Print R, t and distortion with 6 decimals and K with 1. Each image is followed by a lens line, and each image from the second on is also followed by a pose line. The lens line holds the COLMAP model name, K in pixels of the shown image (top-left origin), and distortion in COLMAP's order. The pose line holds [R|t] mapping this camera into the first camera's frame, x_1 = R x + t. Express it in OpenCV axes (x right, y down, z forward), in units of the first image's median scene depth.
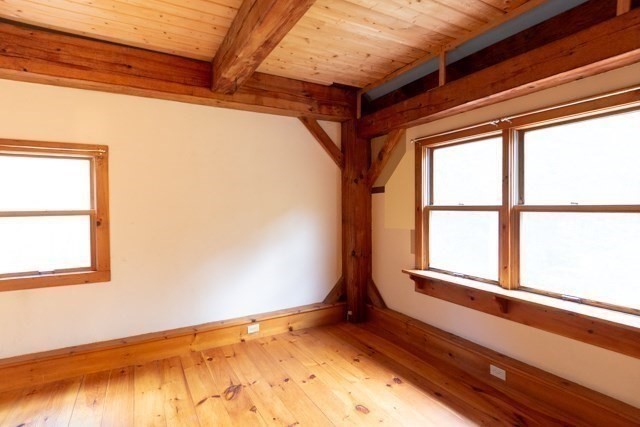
lens RADIAL K [[334.7, 0, 322.0], [0, 334.7, 211.5], [0, 0, 1]] dist [0.015836, -0.009672]
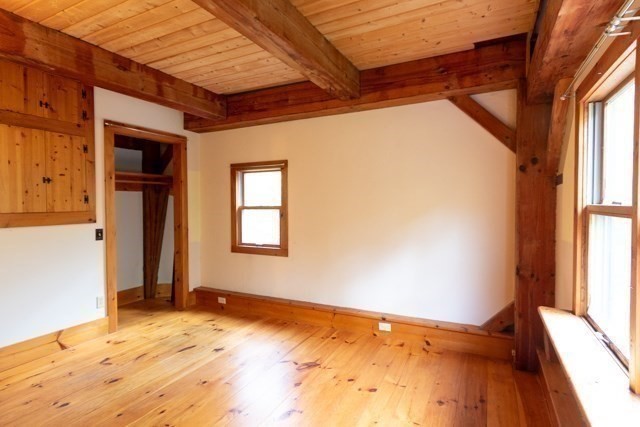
lens RADIAL K [[334.7, 0, 322.9], [0, 334.7, 211.6], [0, 0, 1]] dist [0.015836, -0.009672]
pose [[0.559646, 0.026783, -0.828299, 0.556109], [-0.013711, 0.999640, 0.023060, -0.014092], [0.828618, -0.001549, 0.559812, 0.320694]]
